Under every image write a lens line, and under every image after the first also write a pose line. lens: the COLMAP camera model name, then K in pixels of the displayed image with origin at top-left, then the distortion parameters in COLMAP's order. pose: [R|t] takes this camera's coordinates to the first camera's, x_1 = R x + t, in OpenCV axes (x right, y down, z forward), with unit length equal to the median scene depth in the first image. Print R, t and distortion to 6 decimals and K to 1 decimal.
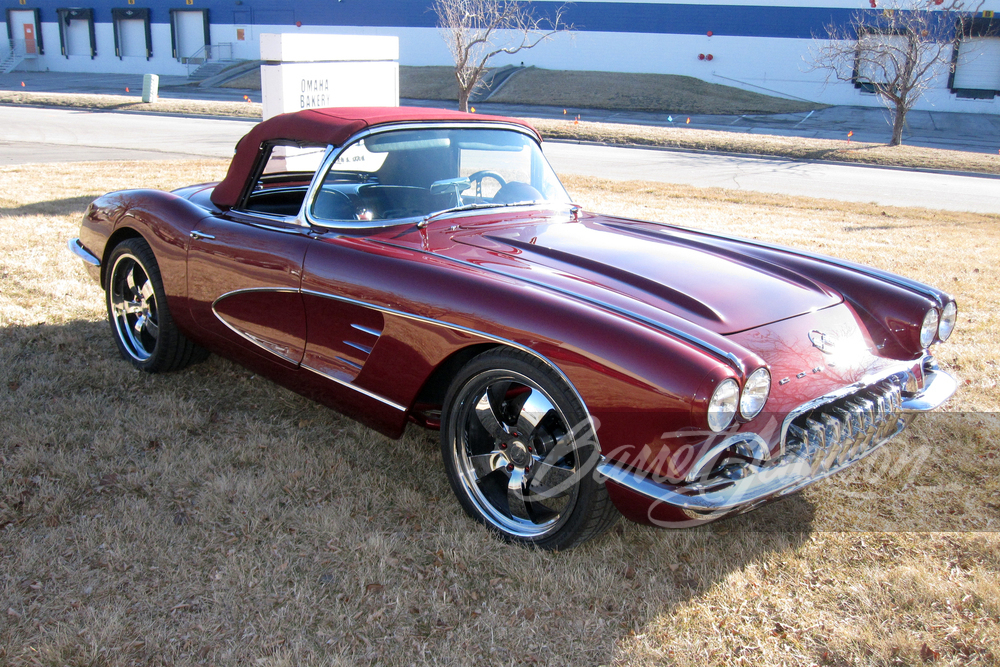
lens RADIAL K [[1007.1, 0, 500.0], [0, 1007.1, 333.5], [0, 0, 1]] dist [-0.088332, 0.021747]
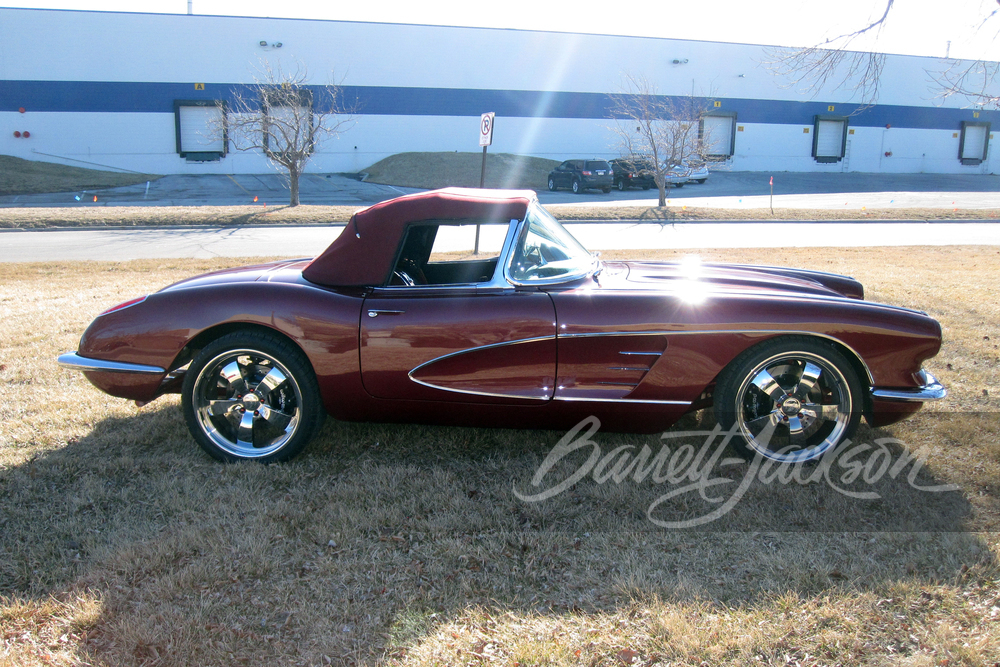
lens RADIAL K [[1007.1, 0, 500.0], [0, 1007.1, 333.5], [0, 0, 1]] dist [-0.088332, 0.021747]
pose [[0.739083, -0.148747, 0.656986, -0.190978], [0.191971, 0.981381, 0.006232, -0.012300], [-0.645681, 0.121516, 0.753877, 0.021228]]
